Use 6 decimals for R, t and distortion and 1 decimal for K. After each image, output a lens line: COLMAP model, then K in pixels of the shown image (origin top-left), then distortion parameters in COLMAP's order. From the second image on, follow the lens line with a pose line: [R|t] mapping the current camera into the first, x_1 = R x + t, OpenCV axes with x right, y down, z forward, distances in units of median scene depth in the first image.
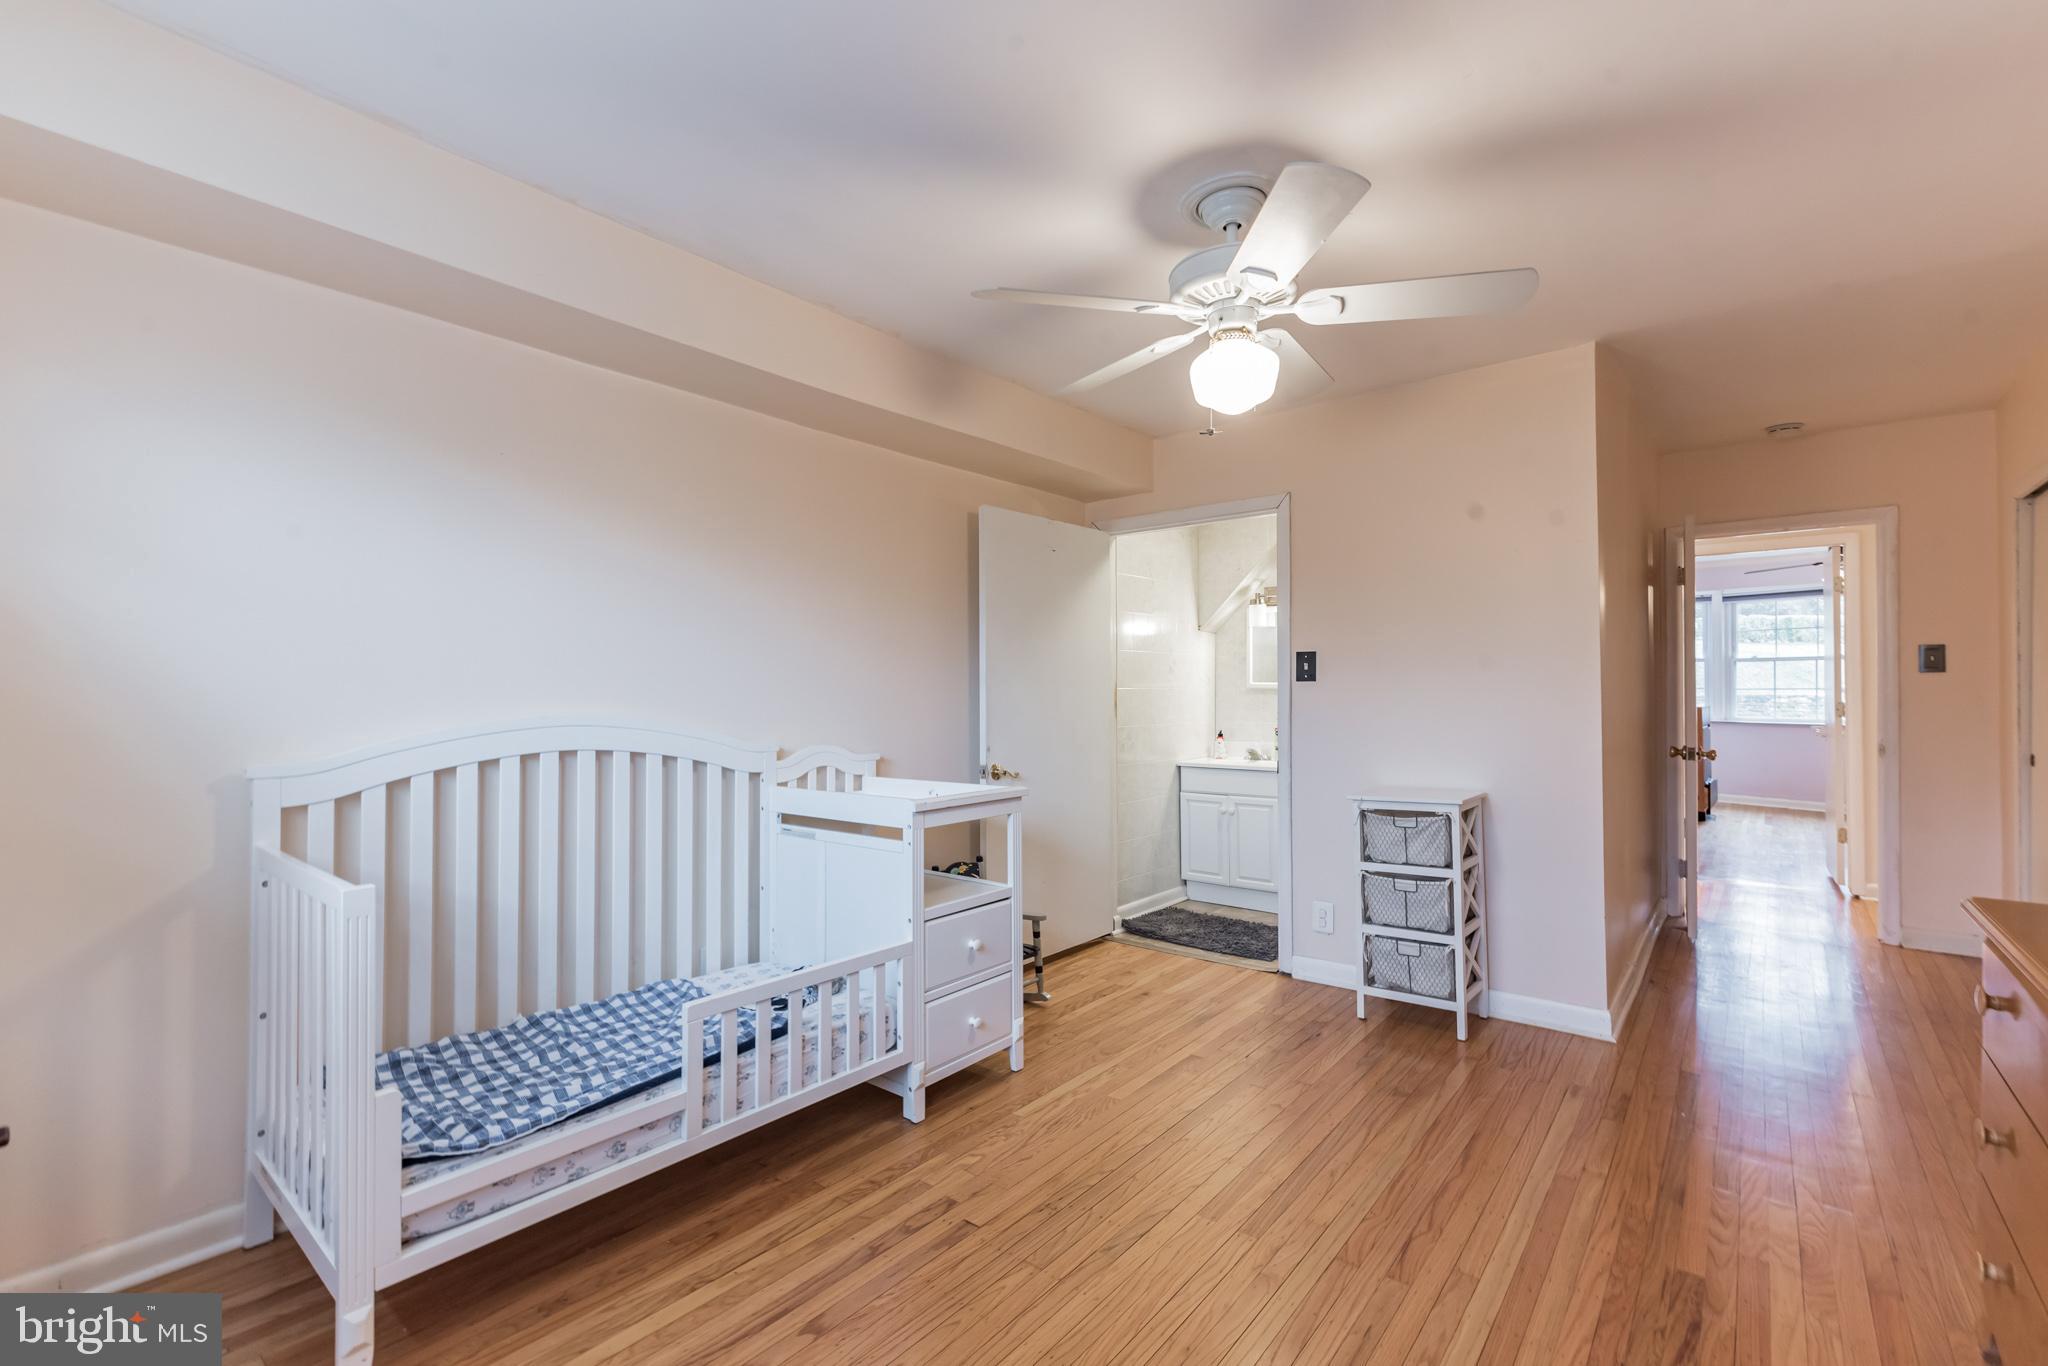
lens RADIAL K [[892.9, 0, 1041.7], [0, 892.9, 682.9], [0, 0, 1]] dist [-0.000649, -0.000164]
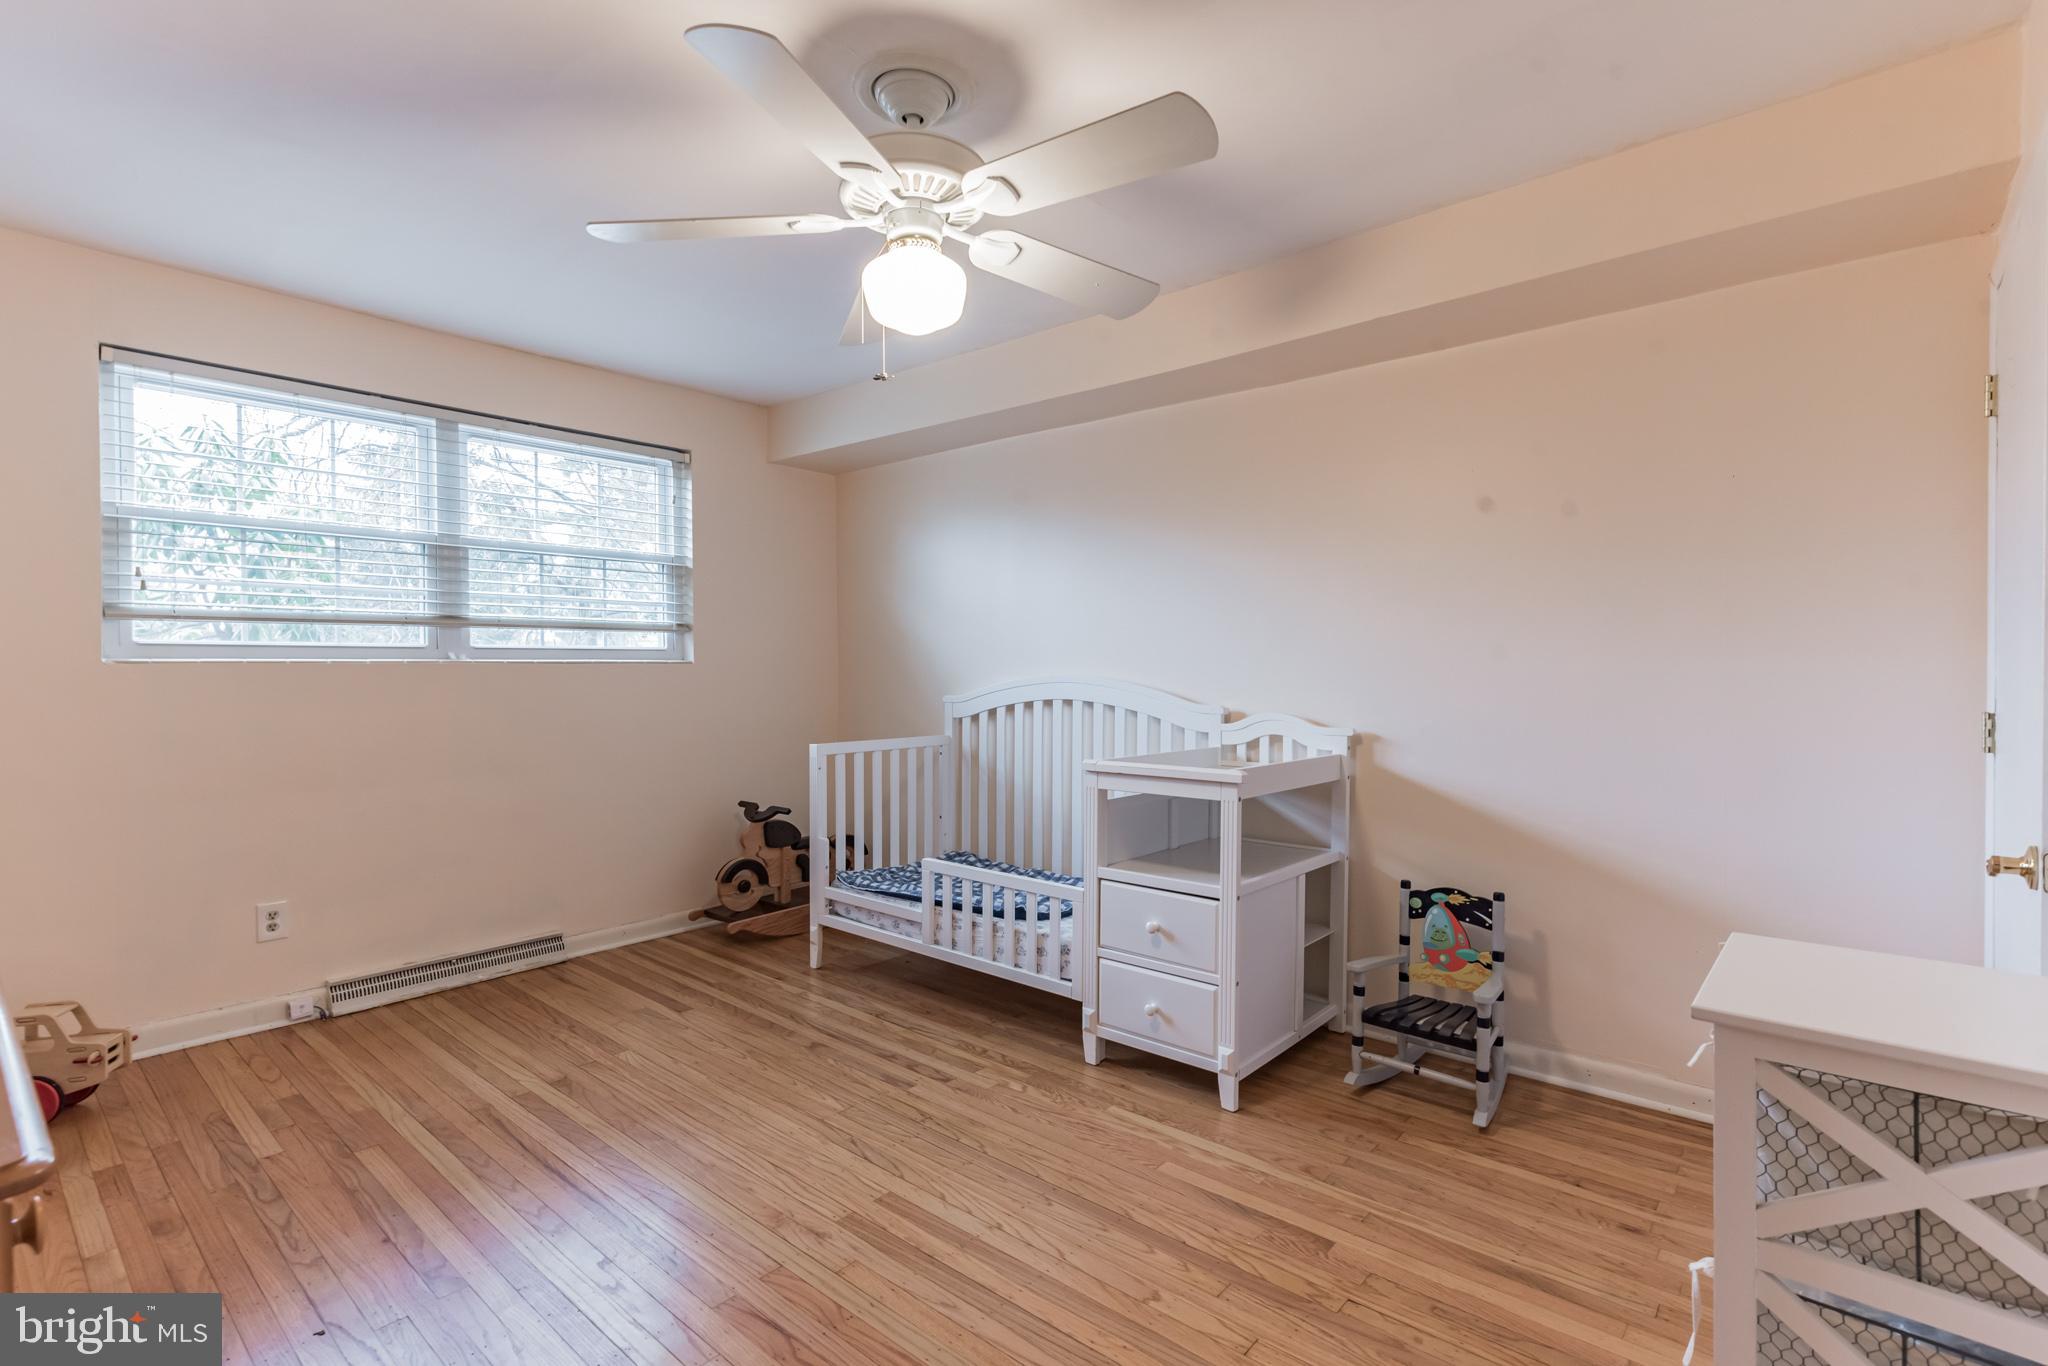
lens RADIAL K [[925.1, 0, 1042.1], [0, 925.1, 677.2], [0, 0, 1]] dist [-0.000609, 0.000111]
pose [[-0.012384, 0.015925, -0.999796, 1.179226], [0.012639, 0.999796, 0.015769, 0.020262], [0.999843, -0.012441, -0.012583, 1.193348]]
